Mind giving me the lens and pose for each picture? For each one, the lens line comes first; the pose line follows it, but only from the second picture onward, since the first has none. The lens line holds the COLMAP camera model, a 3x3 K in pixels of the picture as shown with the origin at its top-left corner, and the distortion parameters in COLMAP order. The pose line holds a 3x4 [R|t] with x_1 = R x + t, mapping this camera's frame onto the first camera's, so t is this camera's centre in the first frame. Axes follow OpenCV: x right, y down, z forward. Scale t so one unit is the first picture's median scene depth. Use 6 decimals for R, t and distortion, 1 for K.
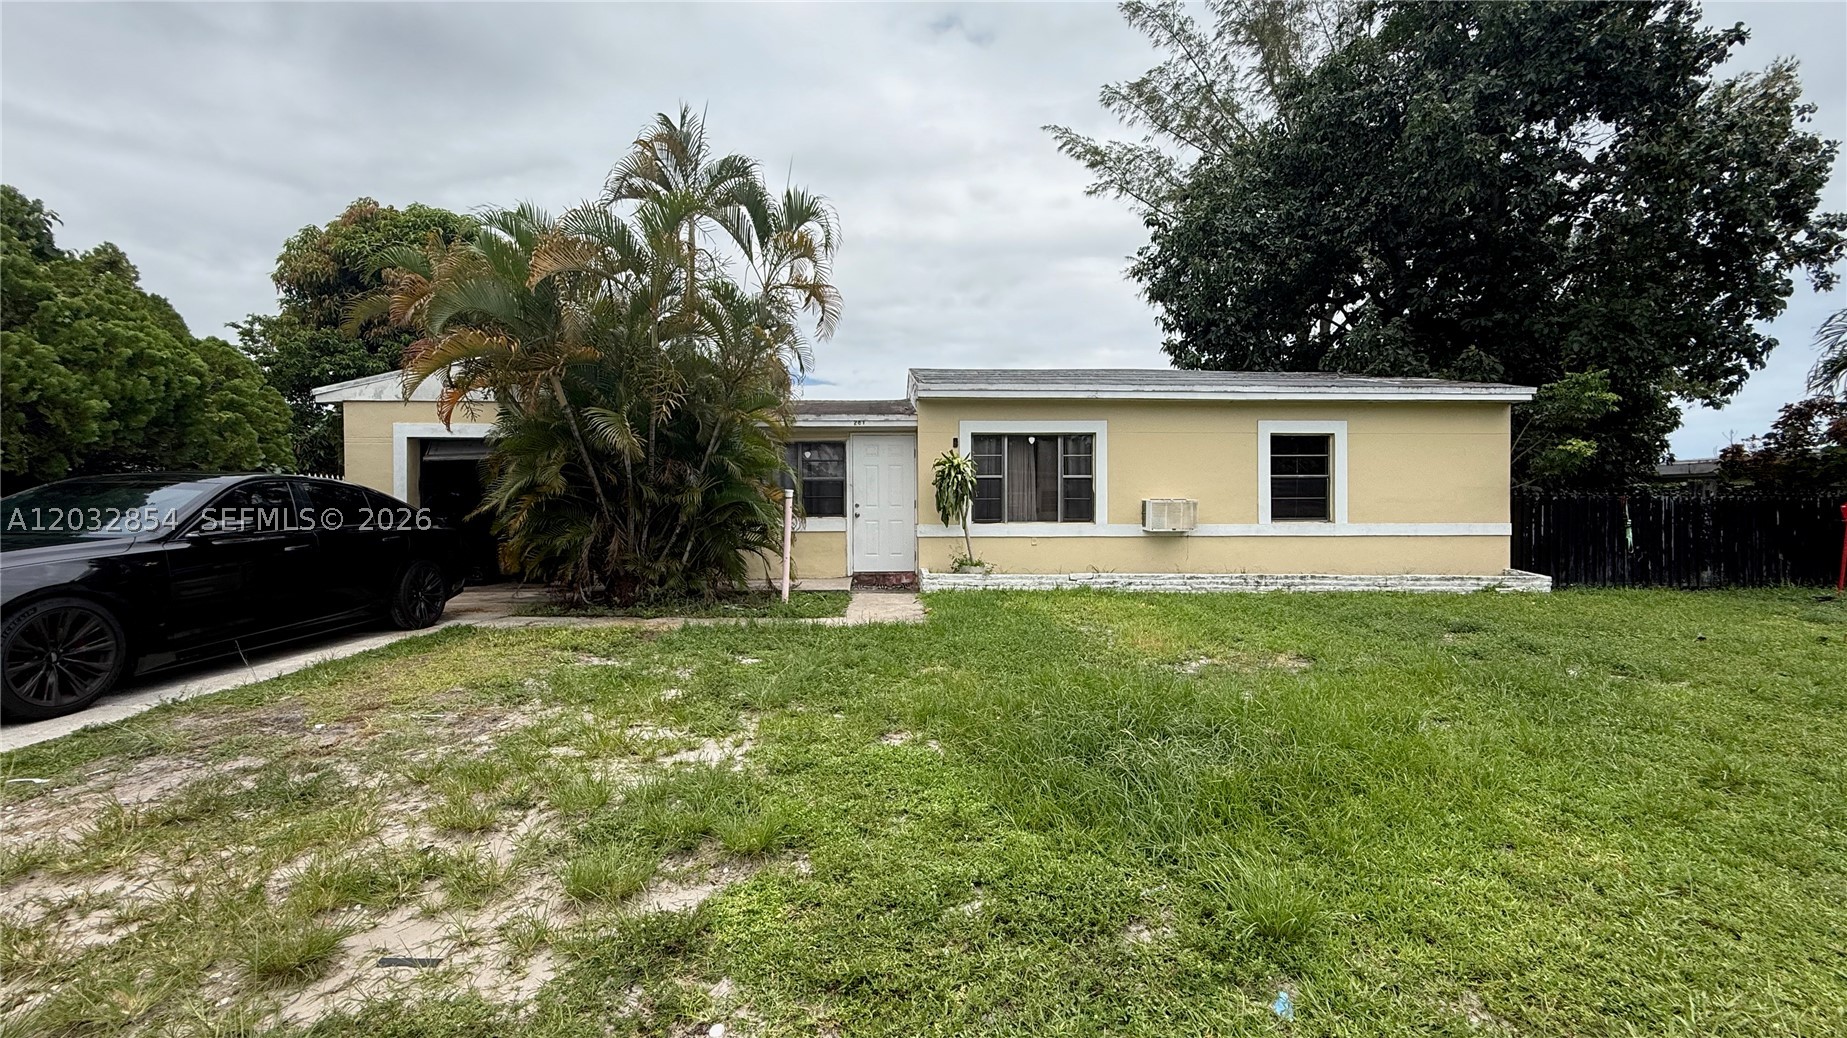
lens RADIAL K [[734.2, 0, 917.3], [0, 734.2, 517.4], [0, 0, 1]] dist [-0.010124, 0.000196]
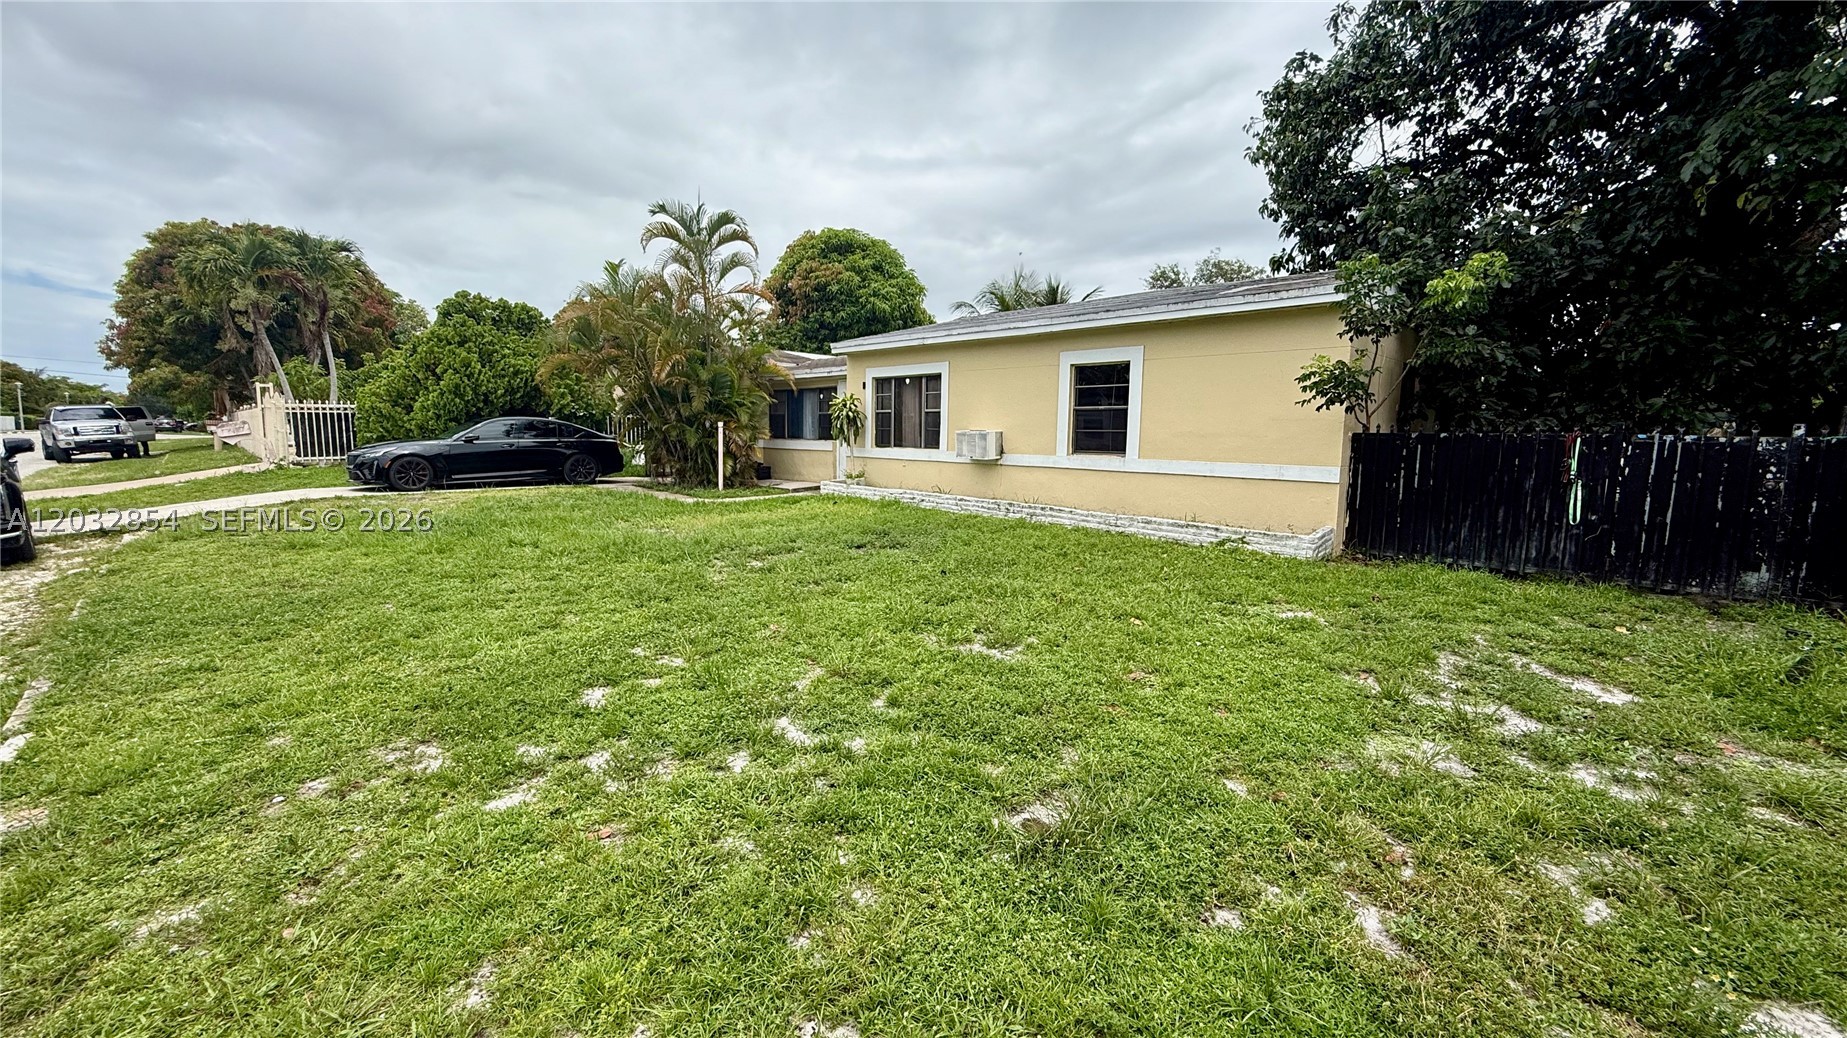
lens RADIAL K [[734.2, 0, 911.7], [0, 734.2, 519.6], [0, 0, 1]] dist [-0.010124, 0.000196]
pose [[0.670921, 0.099534, -0.734818, 1.086693], [-0.023489, 0.993306, 0.113101, -0.013425], [0.741157, -0.058622, 0.668768, 0.165361]]
